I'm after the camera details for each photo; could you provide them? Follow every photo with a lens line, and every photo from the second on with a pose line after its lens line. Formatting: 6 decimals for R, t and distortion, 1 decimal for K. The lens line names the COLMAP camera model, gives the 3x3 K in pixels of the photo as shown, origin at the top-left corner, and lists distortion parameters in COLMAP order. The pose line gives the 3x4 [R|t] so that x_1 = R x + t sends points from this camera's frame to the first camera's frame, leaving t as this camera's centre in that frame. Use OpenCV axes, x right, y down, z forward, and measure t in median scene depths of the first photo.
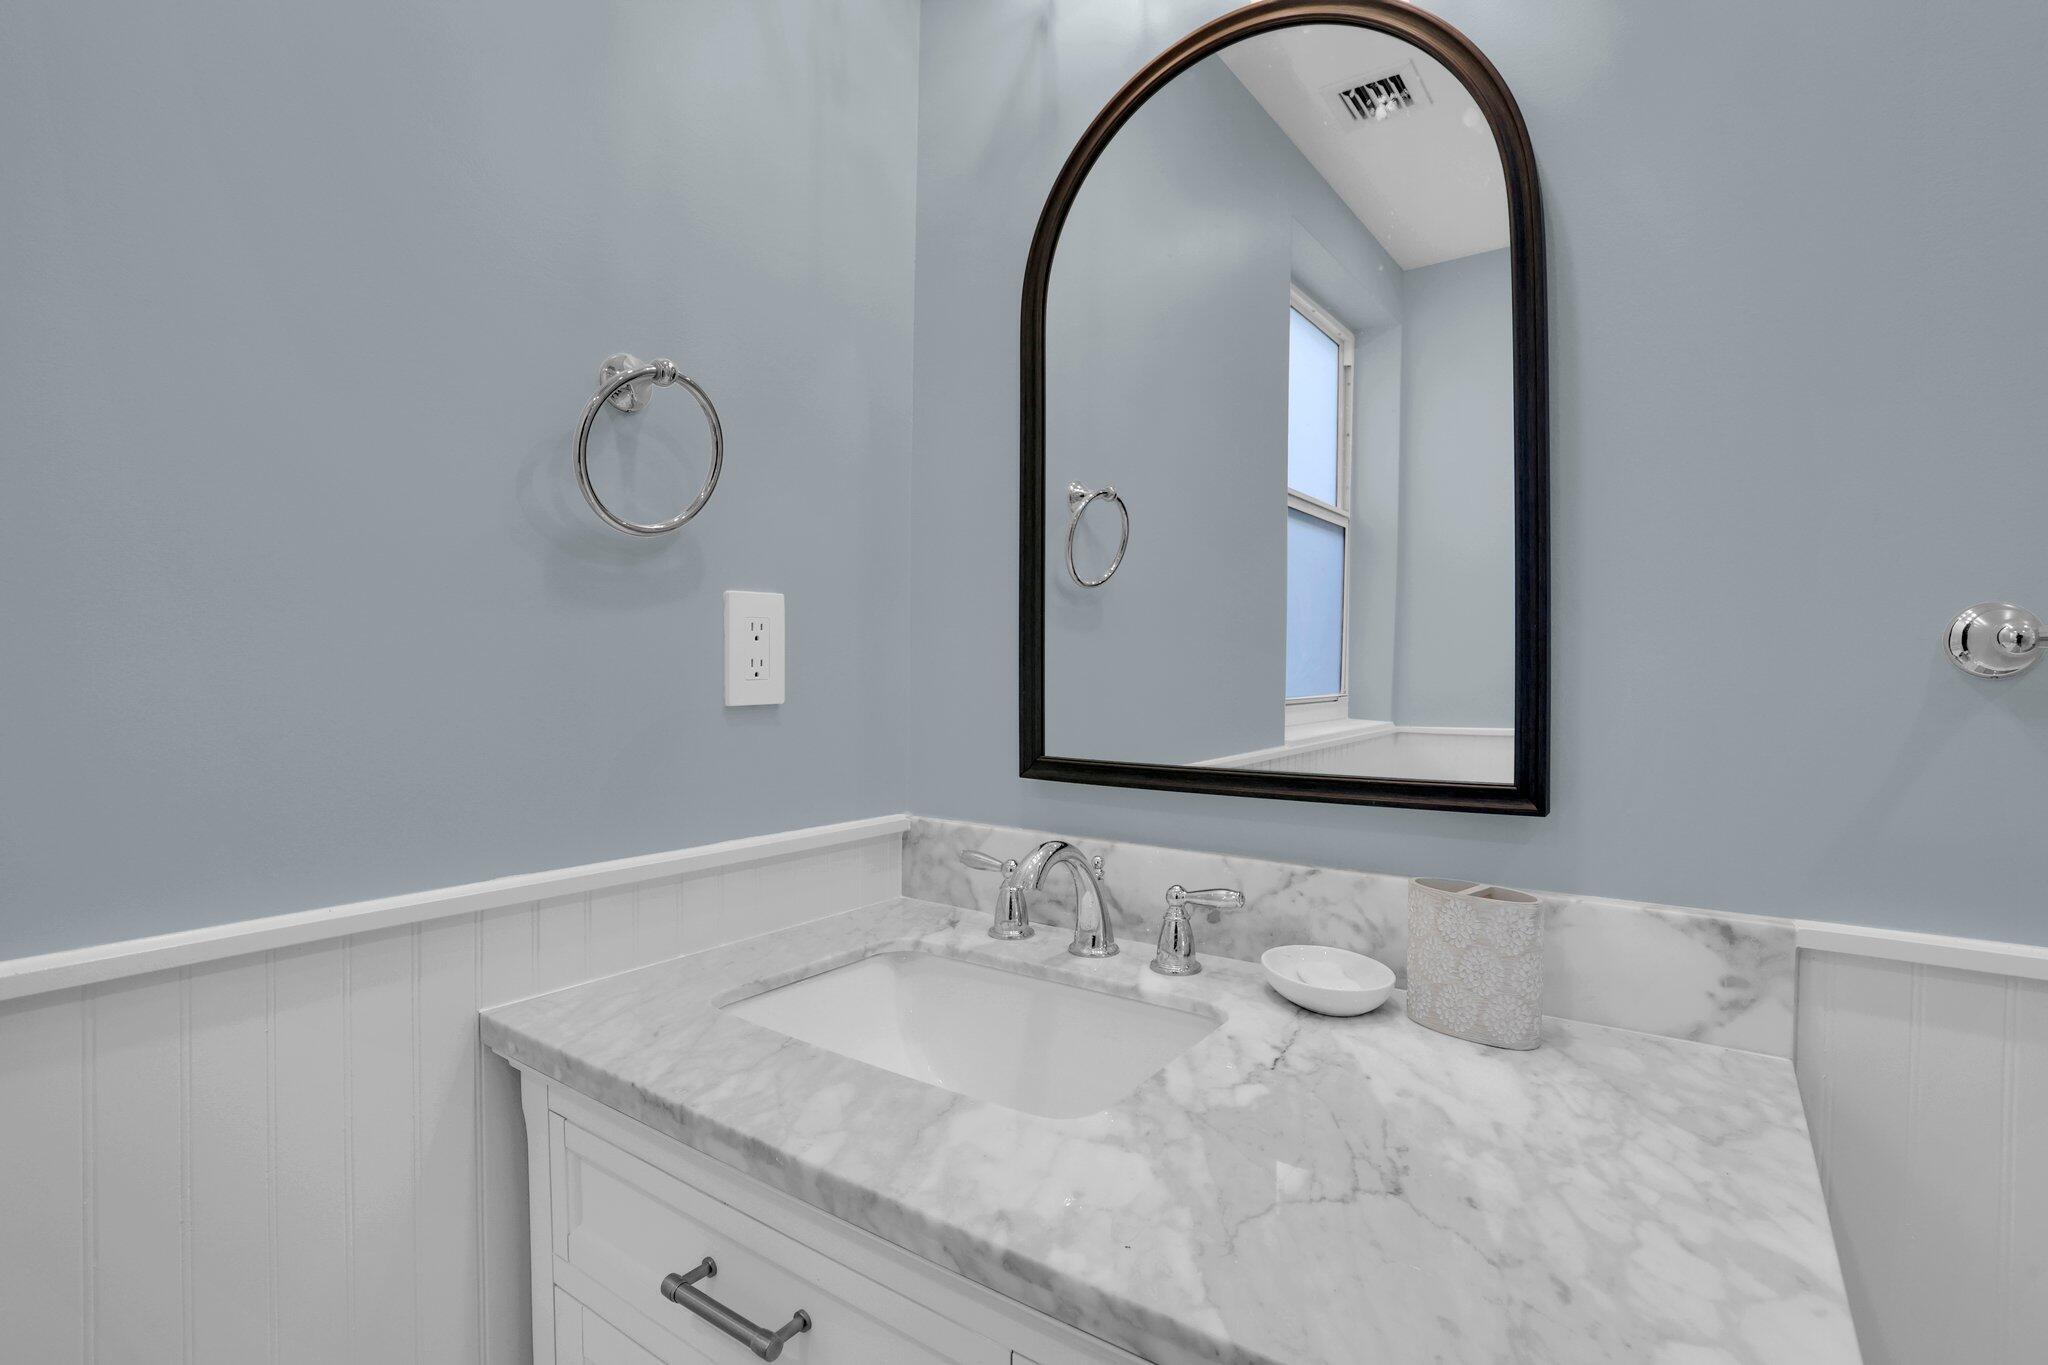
lens RADIAL K [[998.0, 0, 1018.5], [0, 998.0, 669.7], [0, 0, 1]] dist [-0.081408, 0.036428]
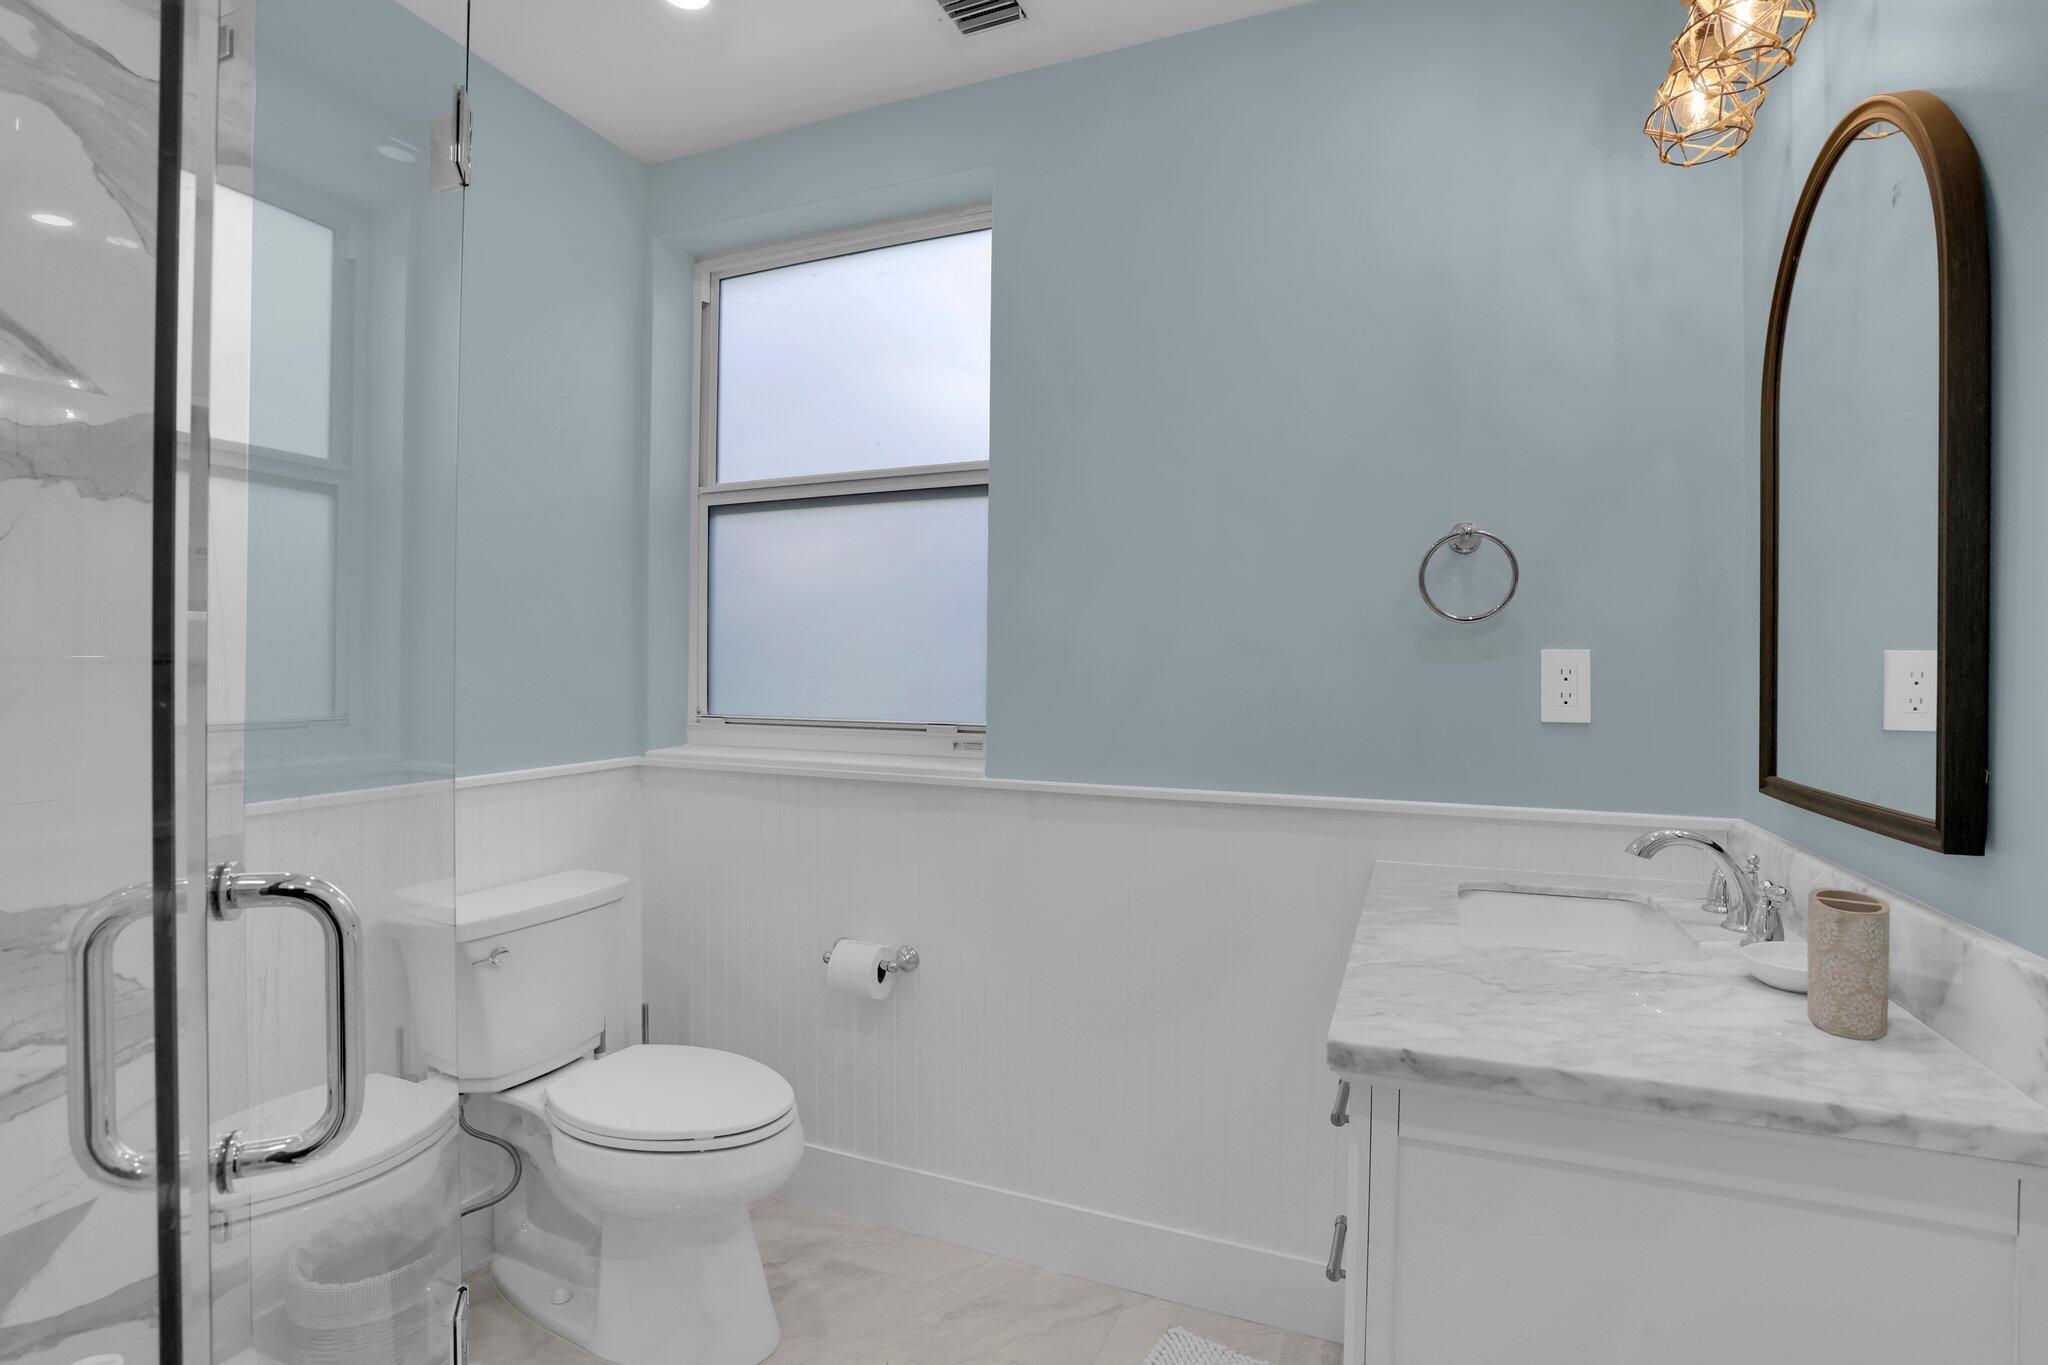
lens RADIAL K [[998.0, 0, 1018.5], [0, 998.0, 669.7], [0, 0, 1]] dist [-0.081408, 0.036428]
pose [[0.228405, -0.004089, -0.973558, 1.126966], [-0.016222, 0.999836, -0.008005, -0.022855], [0.973431, 0.017622, 0.228301, -0.194576]]
